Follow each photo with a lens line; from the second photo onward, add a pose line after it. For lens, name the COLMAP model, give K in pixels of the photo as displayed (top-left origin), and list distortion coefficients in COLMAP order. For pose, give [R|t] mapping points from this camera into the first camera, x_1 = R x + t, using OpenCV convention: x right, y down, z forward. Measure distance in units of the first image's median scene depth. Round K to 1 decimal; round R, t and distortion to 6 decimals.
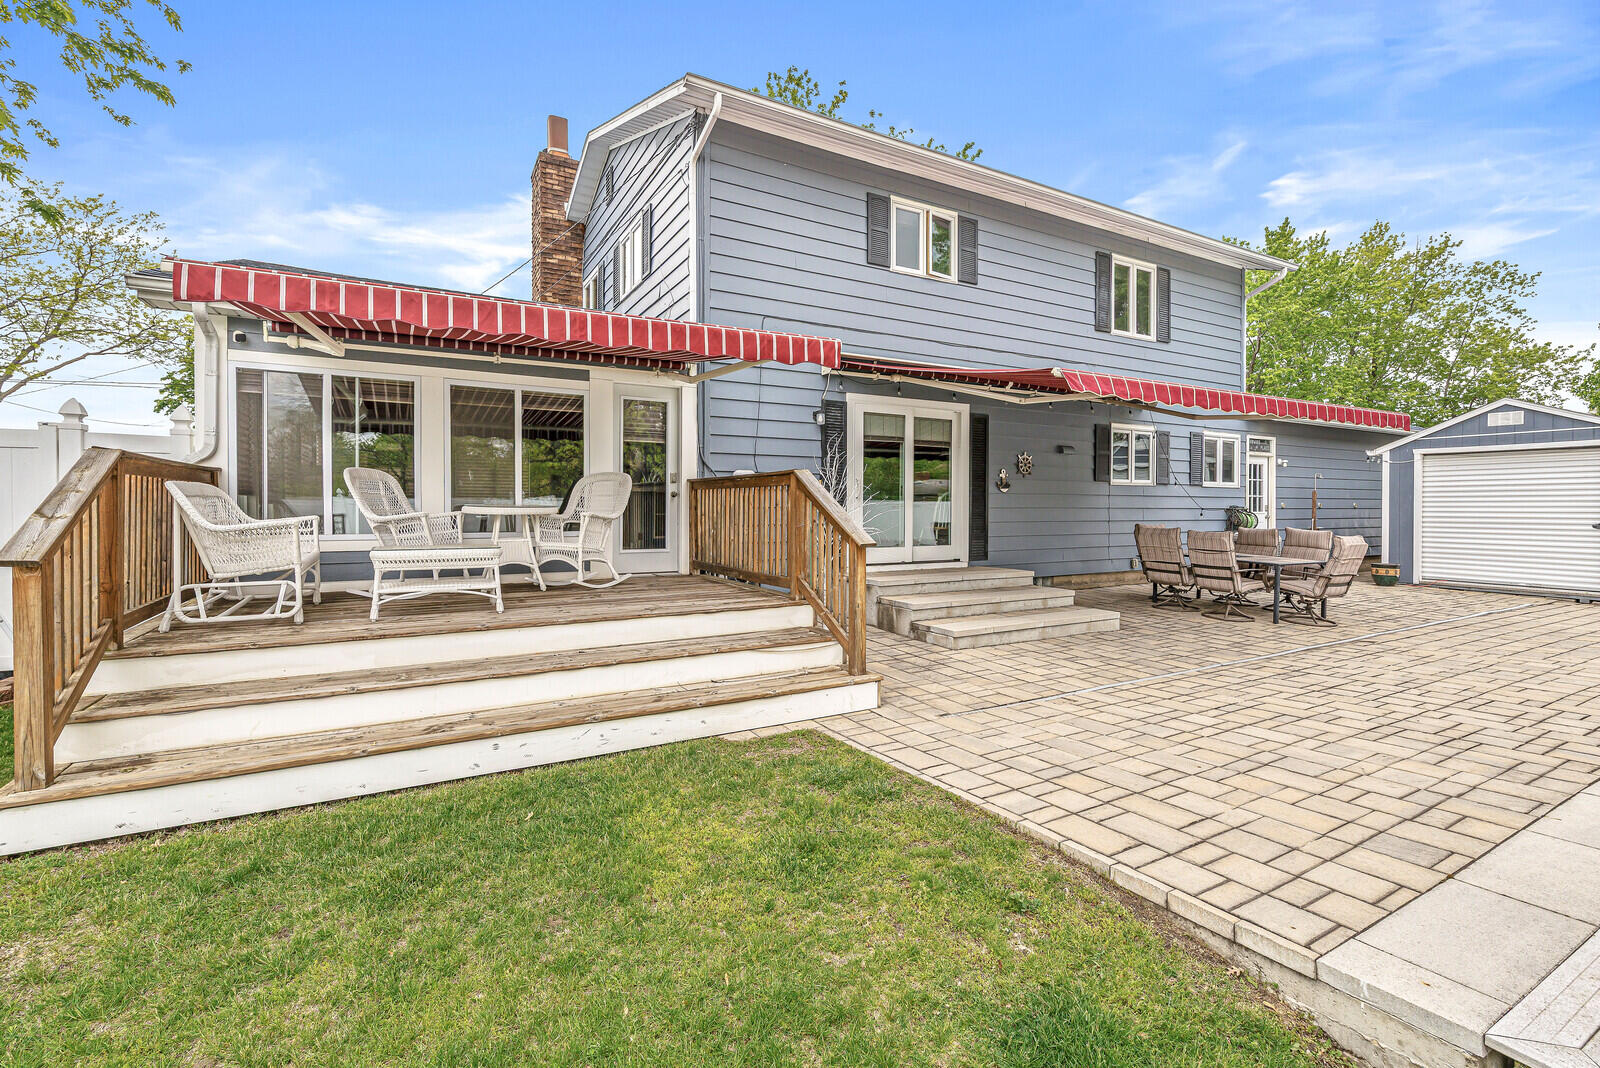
lens RADIAL K [[698.7, 0, 789.6], [0, 698.7, 509.6], [0, 0, 1]] dist [0.000643, -0.000877]
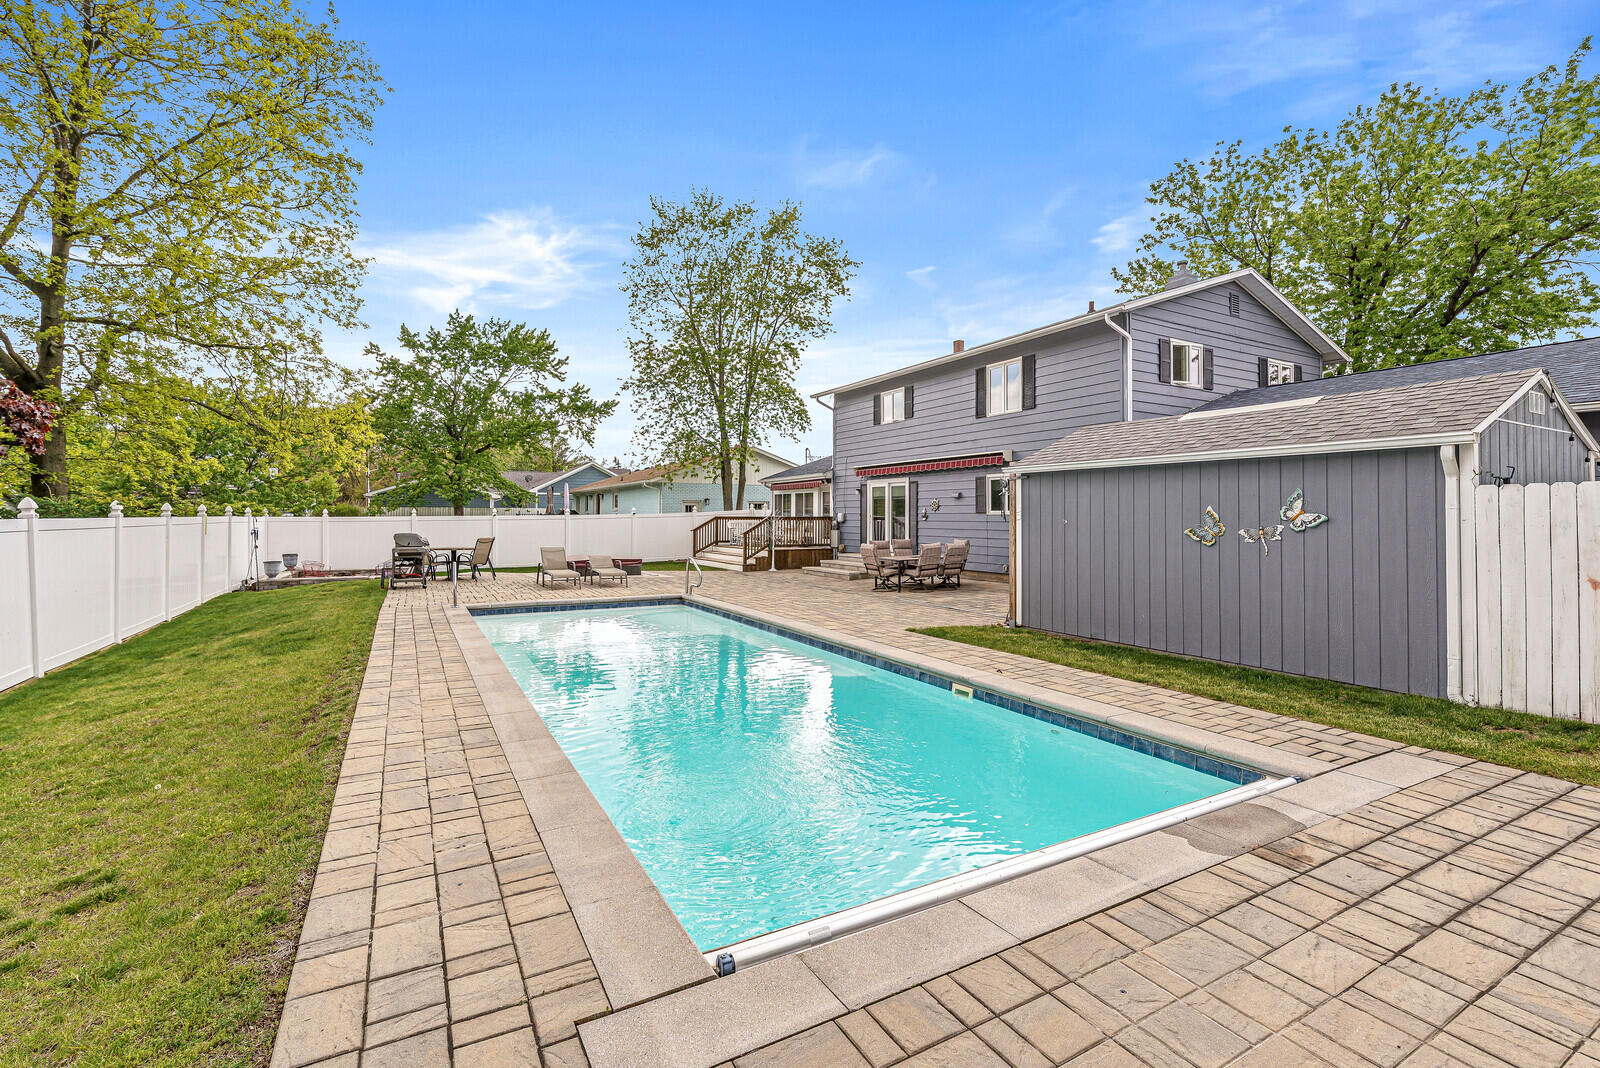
lens RADIAL K [[698.7, 0, 789.6], [0, 698.7, 509.6], [0, 0, 1]] dist [0.000643, -0.000877]
pose [[0.007699, -0.013264, -0.999882, 2.483323], [-0.008503, 0.999875, -0.013329, -0.028061], [0.999934, 0.008604, 0.007585, 0.690188]]
